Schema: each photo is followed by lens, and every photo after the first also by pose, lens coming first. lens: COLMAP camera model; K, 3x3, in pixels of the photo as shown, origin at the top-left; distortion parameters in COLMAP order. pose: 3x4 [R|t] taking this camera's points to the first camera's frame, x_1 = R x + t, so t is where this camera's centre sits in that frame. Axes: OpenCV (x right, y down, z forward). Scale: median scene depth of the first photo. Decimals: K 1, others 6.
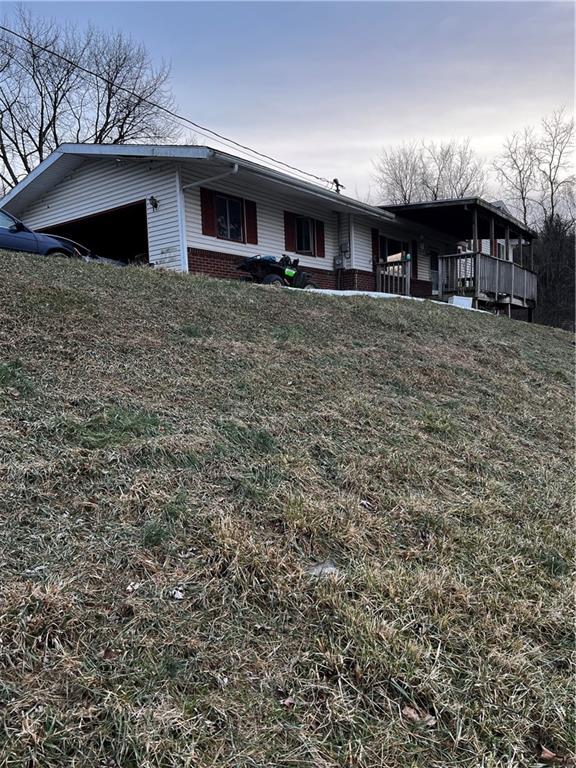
lens RADIAL K [[575.2, 0, 288.2], [0, 575.2, 385.1], [0, 0, 1]] dist [0.012097, -0.001644]
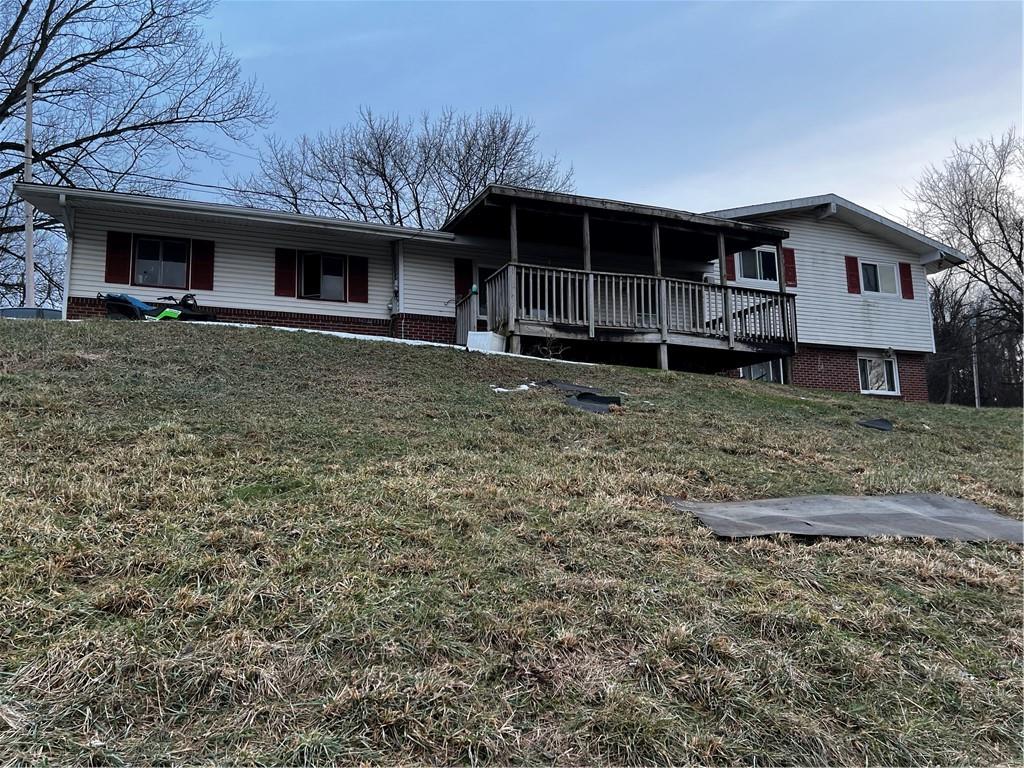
lens RADIAL K [[766.9, 0, 512.1], [0, 766.9, 385.7], [0, 0, 1]] dist [0.012097, -0.001644]
pose [[0.862122, -0.066999, -0.502251, 0.712215], [-0.036730, 0.980348, -0.193824, 0.068650], [0.505367, 0.185548, 0.842719, 0.275319]]
